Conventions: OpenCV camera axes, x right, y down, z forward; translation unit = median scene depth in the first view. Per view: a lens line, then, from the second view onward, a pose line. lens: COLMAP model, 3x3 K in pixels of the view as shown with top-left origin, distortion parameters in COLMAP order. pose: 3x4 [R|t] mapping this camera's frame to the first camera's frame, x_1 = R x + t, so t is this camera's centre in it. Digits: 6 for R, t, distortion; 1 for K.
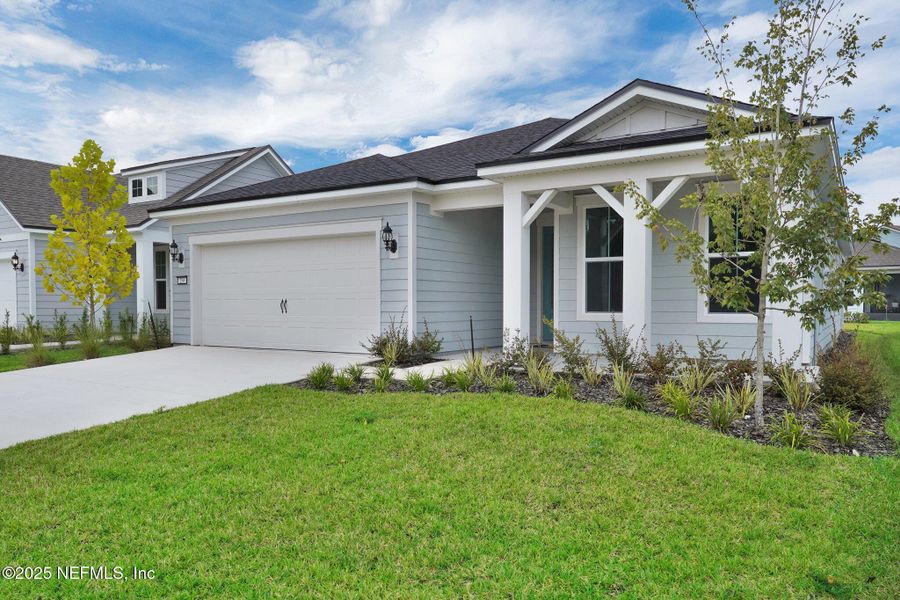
lens RADIAL K [[643.3, 0, 450.0], [0, 643.3, 300.0], [0, 0, 1]] dist [-0.050225, -0.000586]
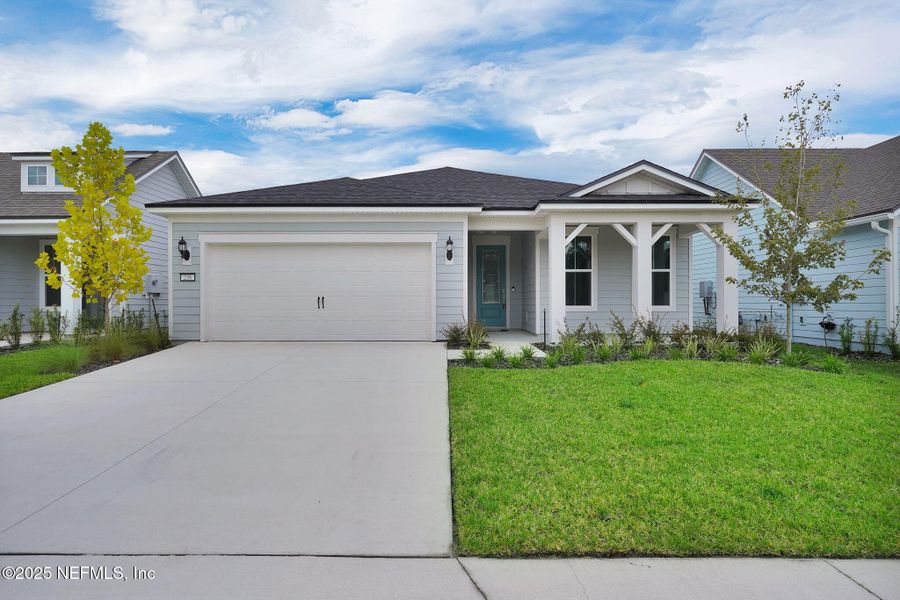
lens RADIAL K [[413.4, 0, 450.0], [0, 413.4, 300.0], [0, 0, 1]] dist [-0.001480, -0.000039]
pose [[0.840462, -0.002980, 0.541862, -0.563343], [0.001831, 0.999995, 0.002660, 0.005101], [-0.541867, -0.001244, 0.840463, 0.311850]]
